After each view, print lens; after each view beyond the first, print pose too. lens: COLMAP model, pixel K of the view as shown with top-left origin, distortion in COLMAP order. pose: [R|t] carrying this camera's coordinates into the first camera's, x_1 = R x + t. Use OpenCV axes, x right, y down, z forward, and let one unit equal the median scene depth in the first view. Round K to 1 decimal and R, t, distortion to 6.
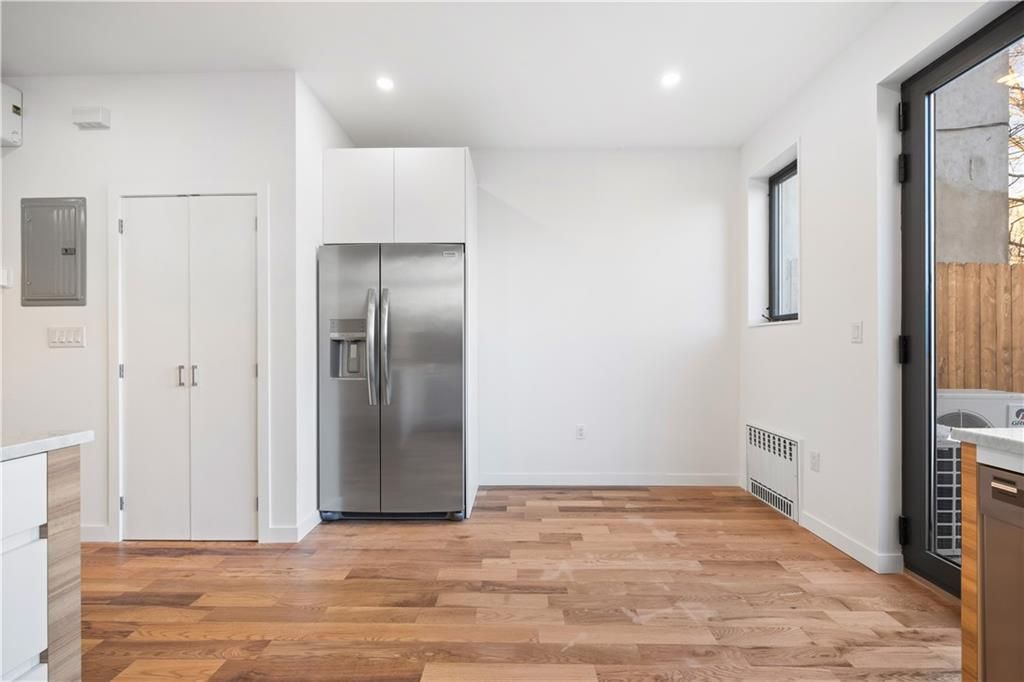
lens RADIAL K [[473.1, 0, 519.8], [0, 473.1, 344.2], [0, 0, 1]] dist [-0.004345, -0.000348]
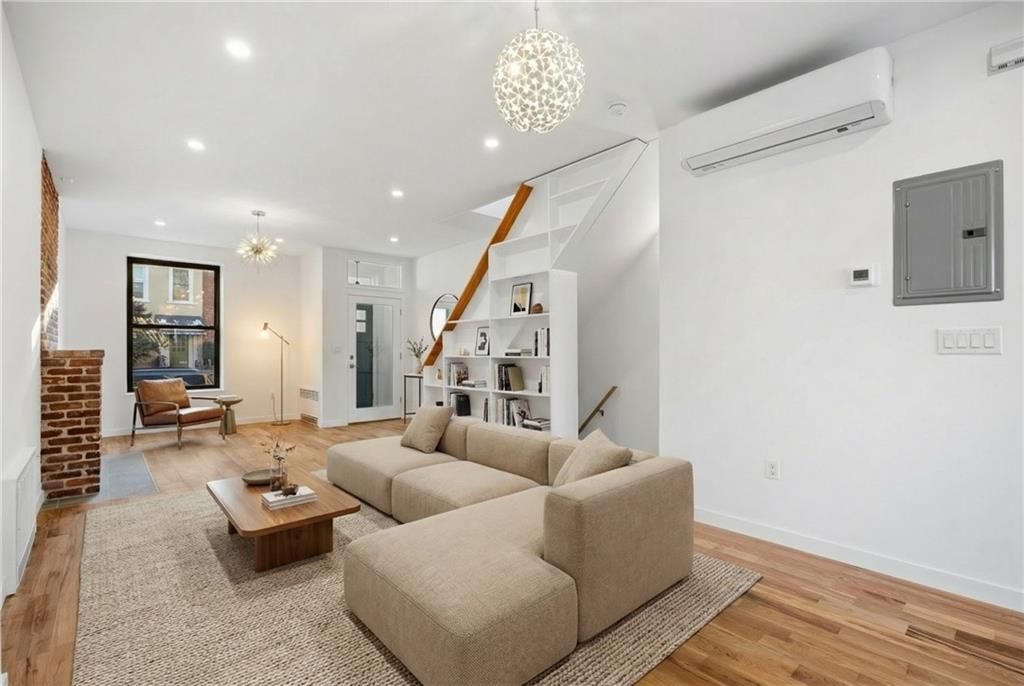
lens RADIAL K [[473.1, 0, 519.8], [0, 473.1, 346.2], [0, 0, 1]] dist [-0.004345, -0.000348]
pose [[0.683384, 0.000219, -0.730059, -0.503879], [0.003895, 0.999985, 0.003946, -0.007141], [0.730048, -0.005540, 0.683373, -0.056447]]
